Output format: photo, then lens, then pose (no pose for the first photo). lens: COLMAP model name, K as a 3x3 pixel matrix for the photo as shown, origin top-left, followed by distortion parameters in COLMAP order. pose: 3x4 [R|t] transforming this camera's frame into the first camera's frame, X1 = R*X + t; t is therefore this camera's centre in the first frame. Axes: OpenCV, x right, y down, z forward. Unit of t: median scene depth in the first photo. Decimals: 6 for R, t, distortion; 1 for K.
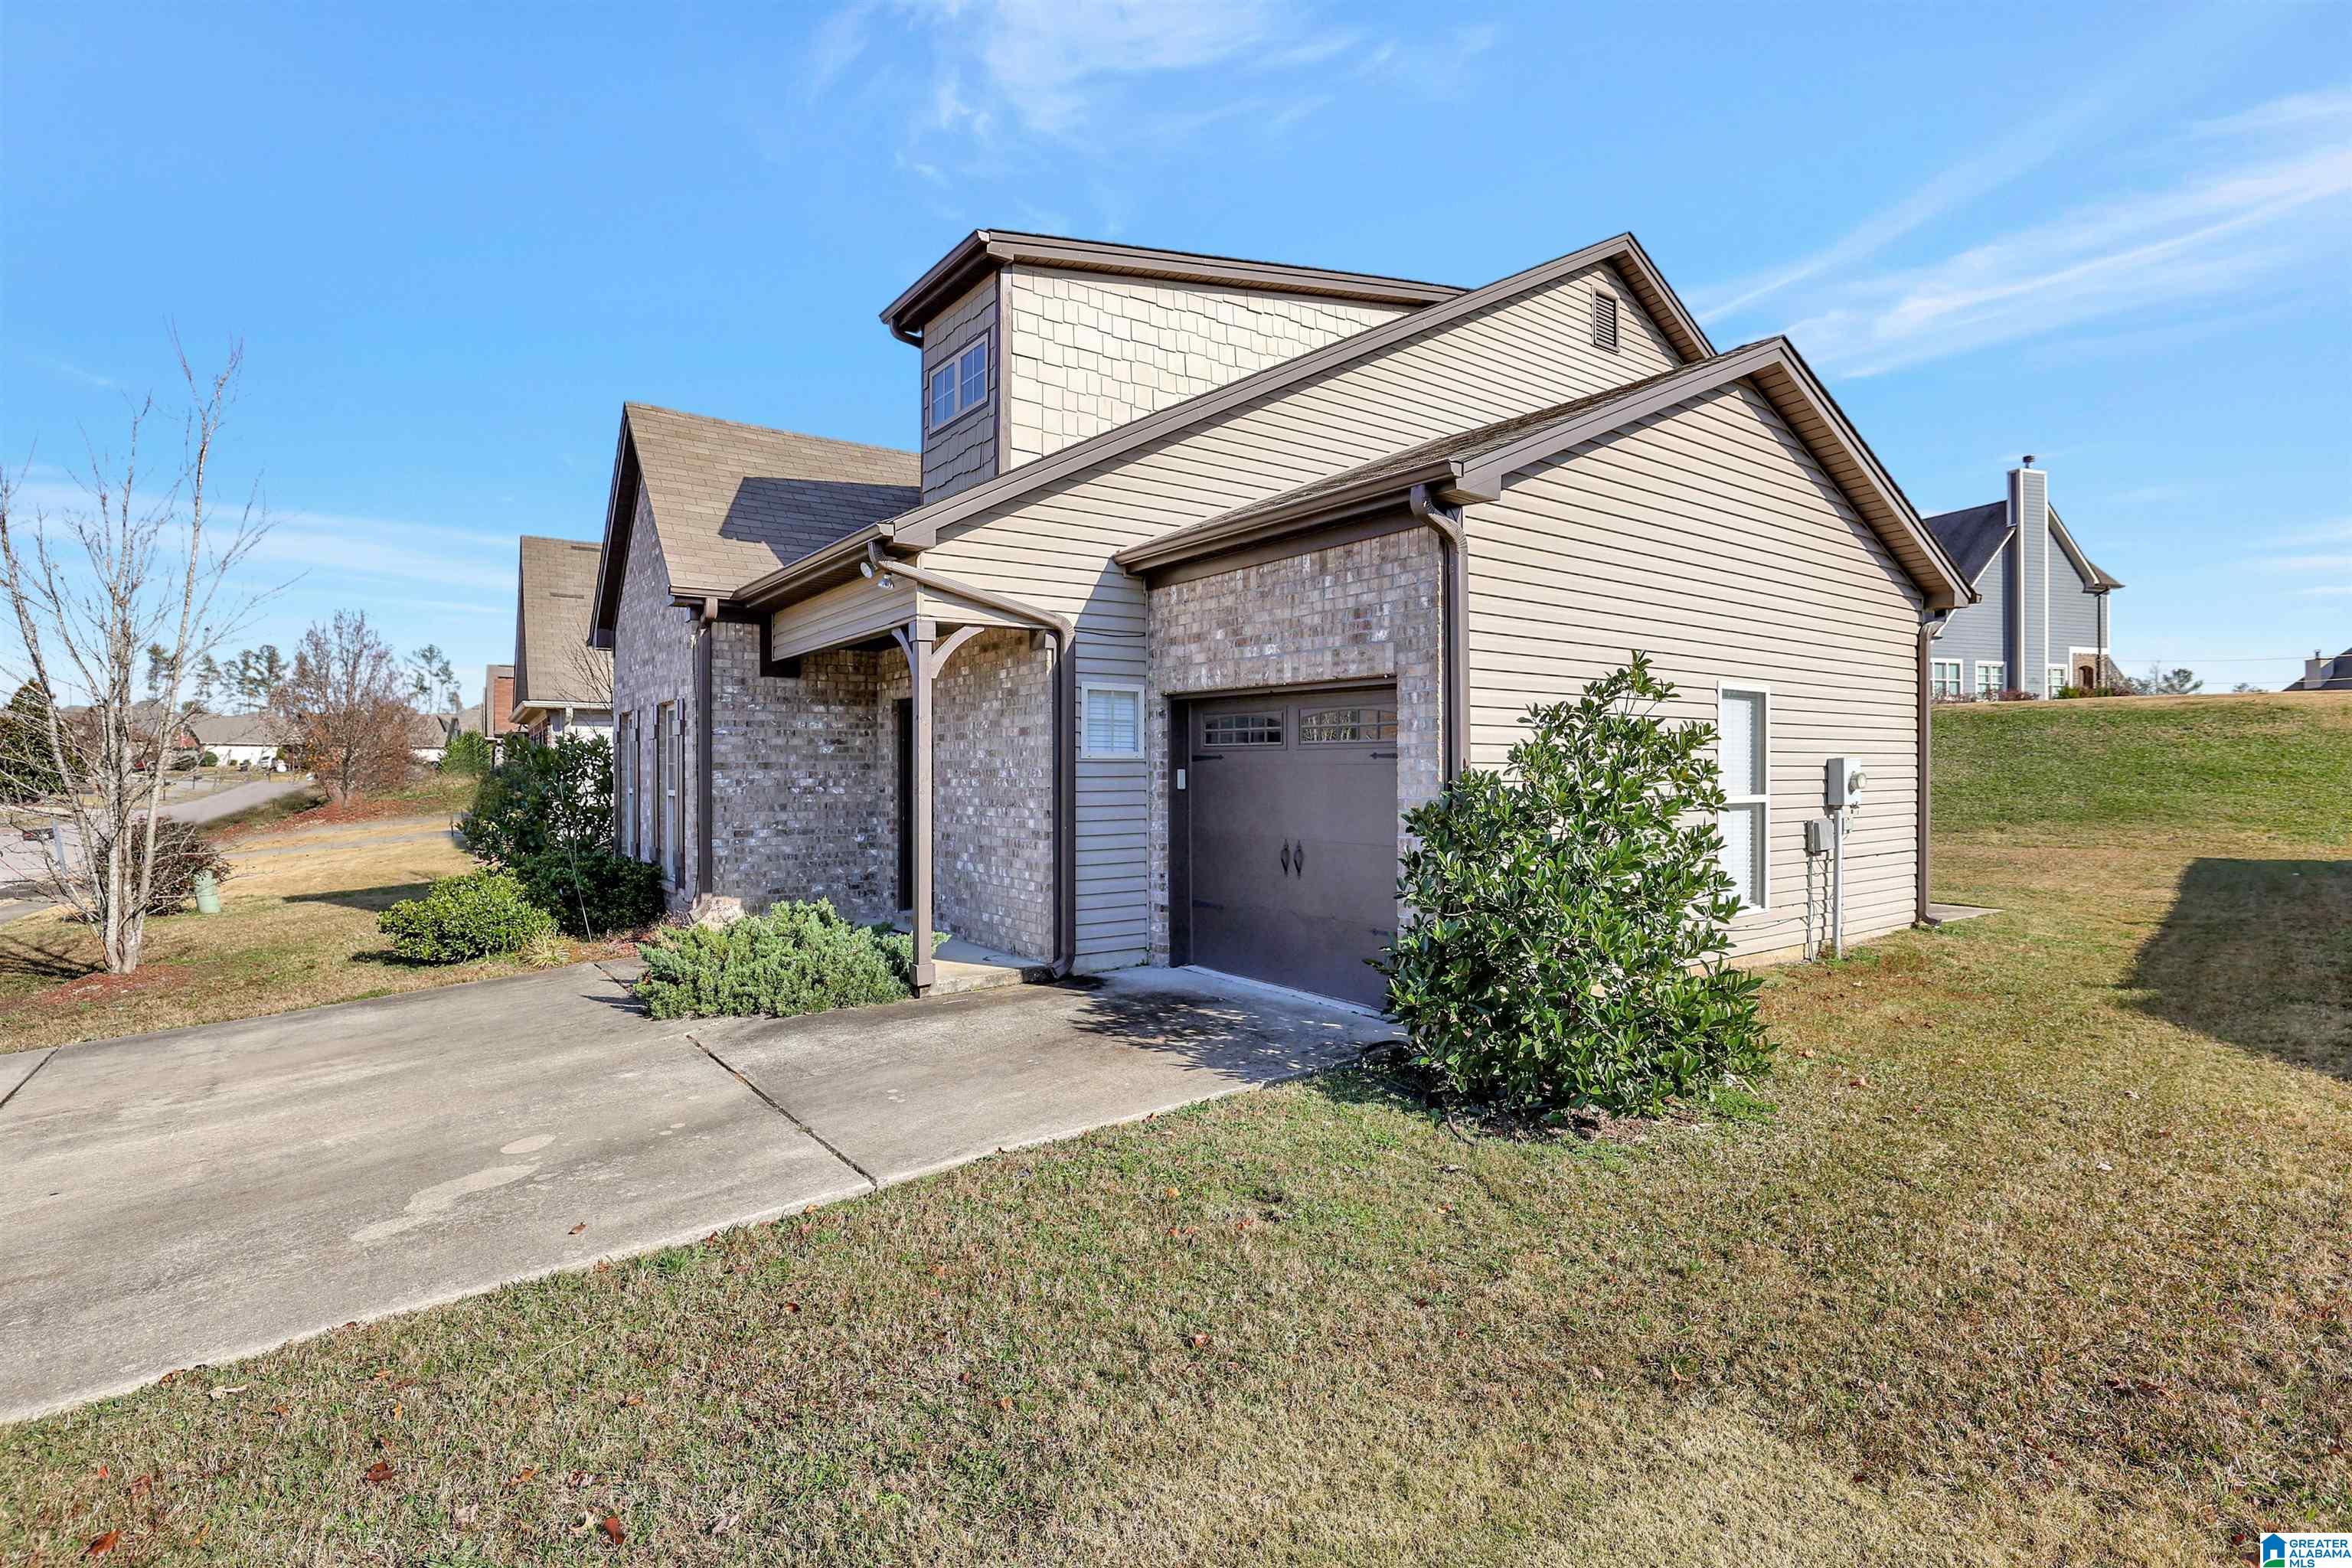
lens RADIAL K [[1114.0, 0, 1178.9], [0, 1114.0, 784.4], [0, 0, 1]] dist [-0.001406, 0.000643]
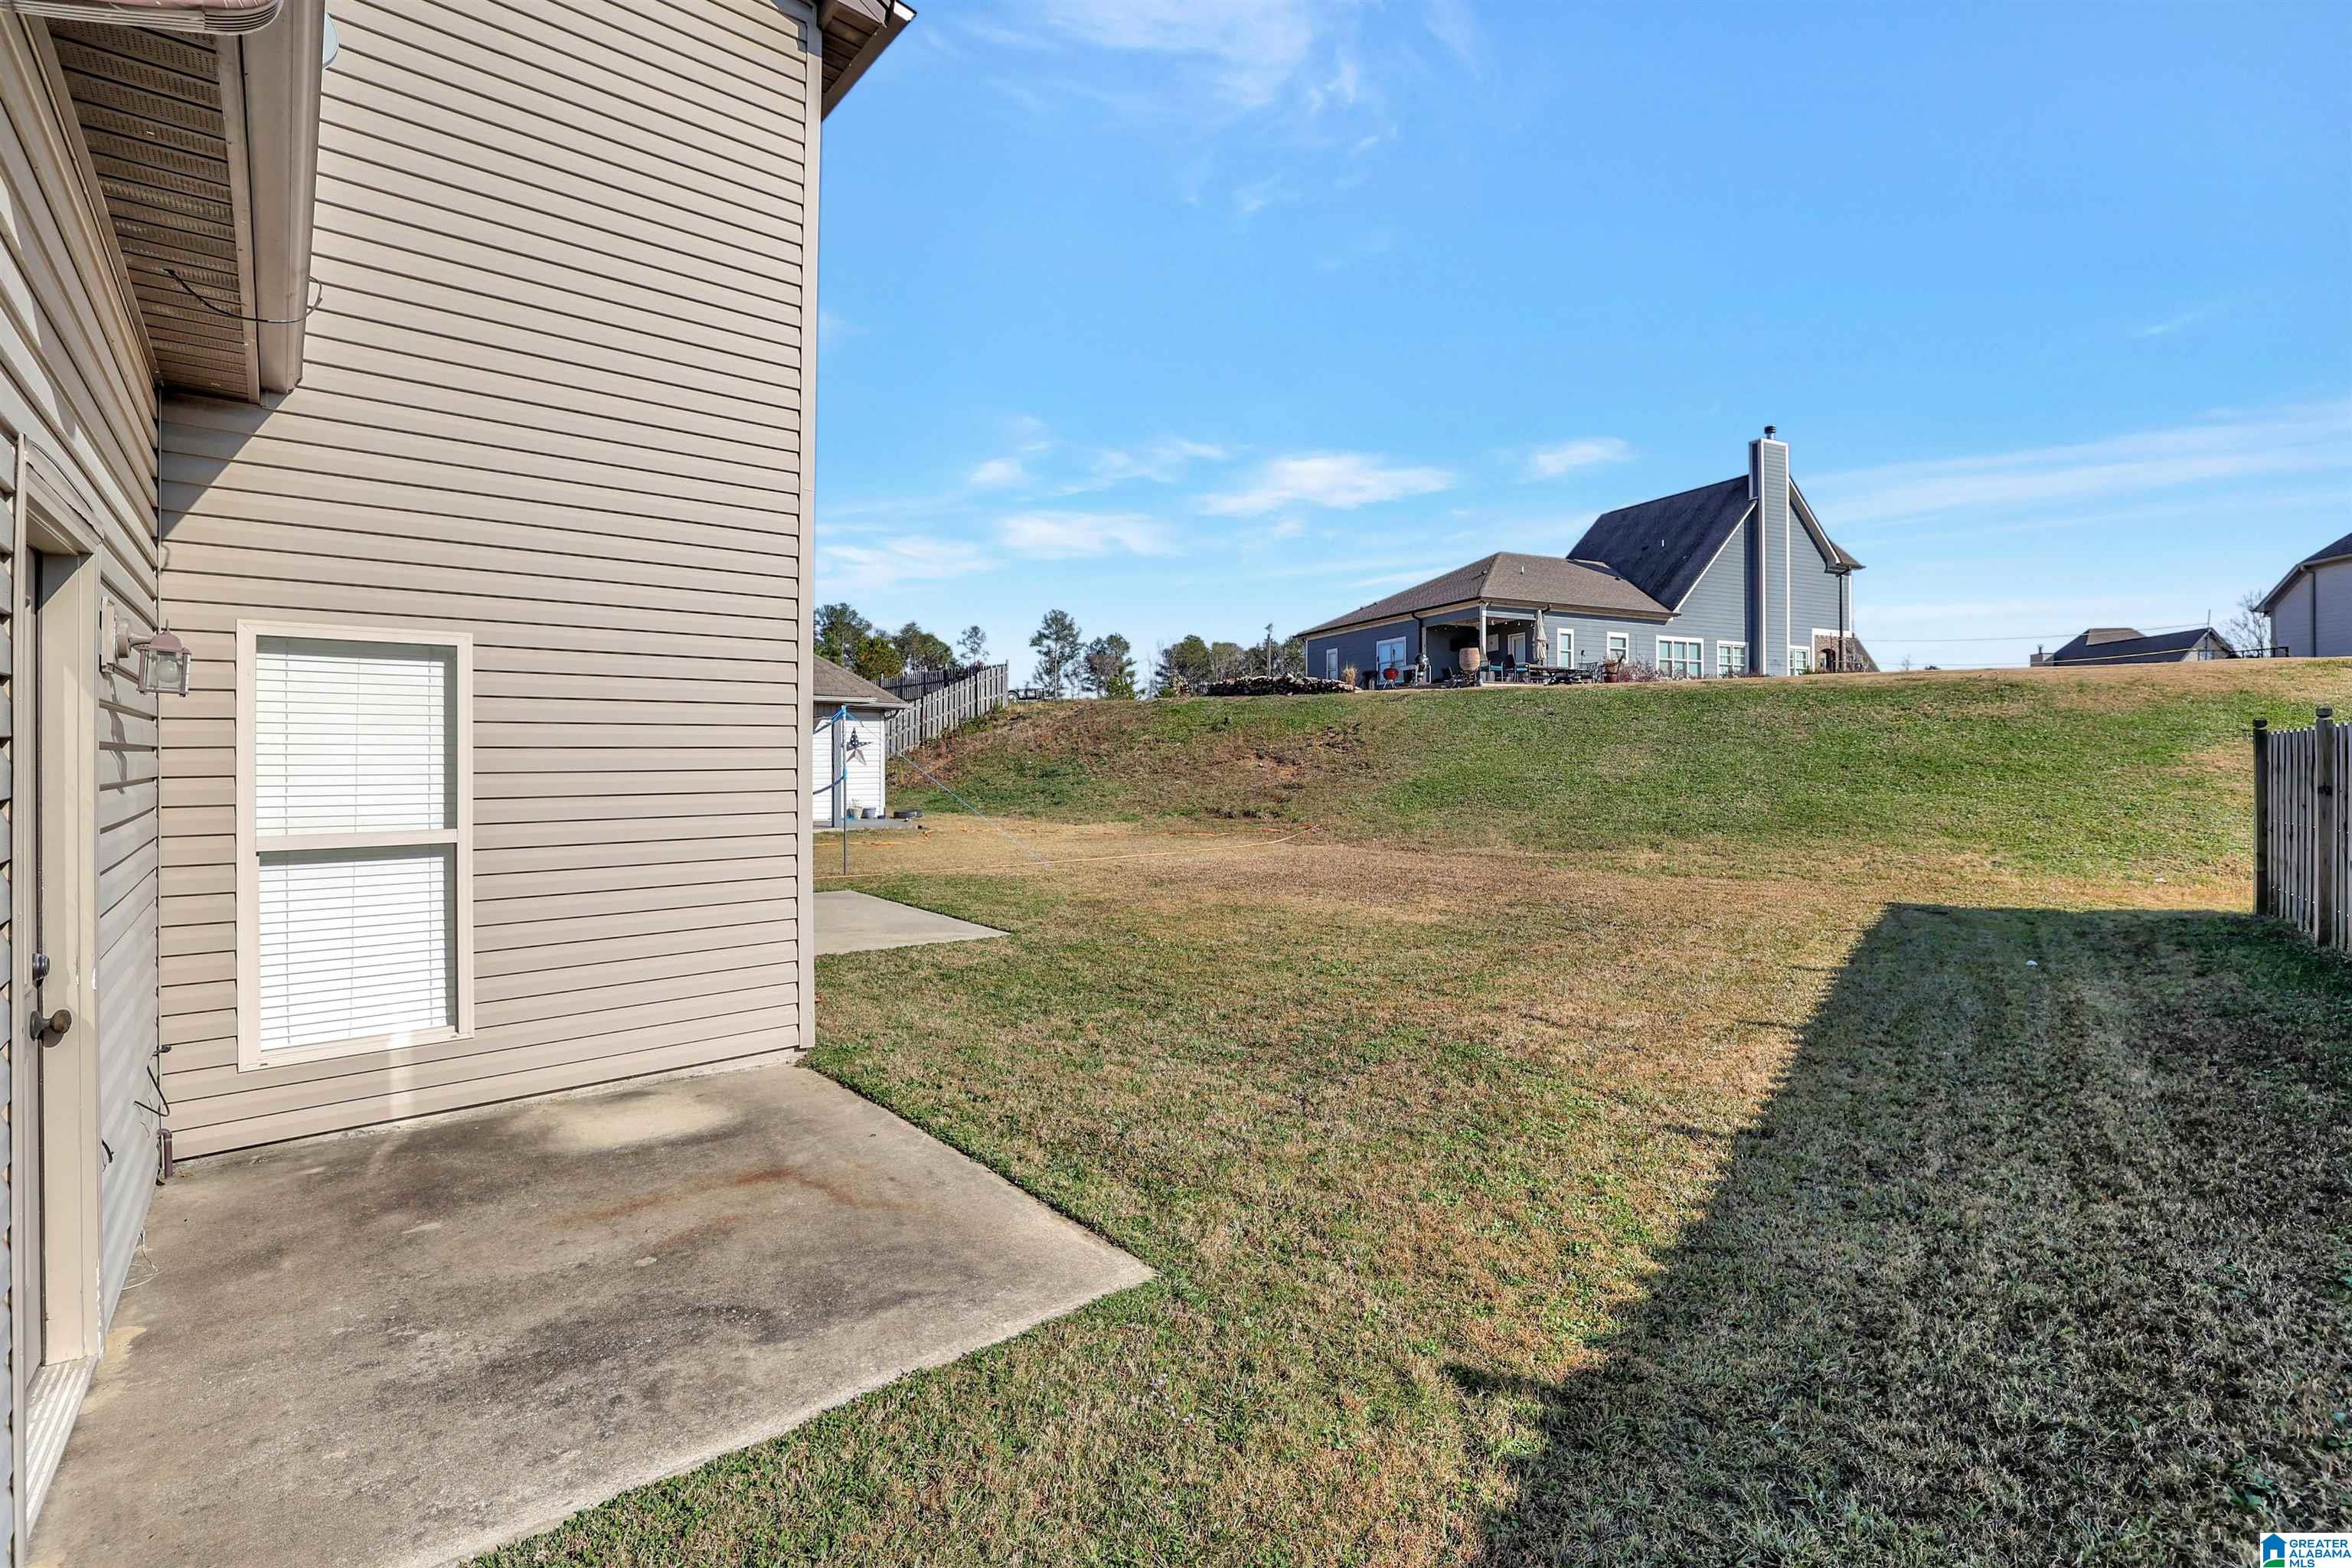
lens RADIAL K [[1018.6, 0, 1173.6], [0, 1018.6, 762.8], [0, 0, 1]] dist [-0.041230, 0.008426]
pose [[0.996904, 0.000923, 0.078620, 0.336697], [-0.000579, 0.999990, -0.004405, -0.008334], [-0.078623, 0.004345, 0.996895, 0.337899]]
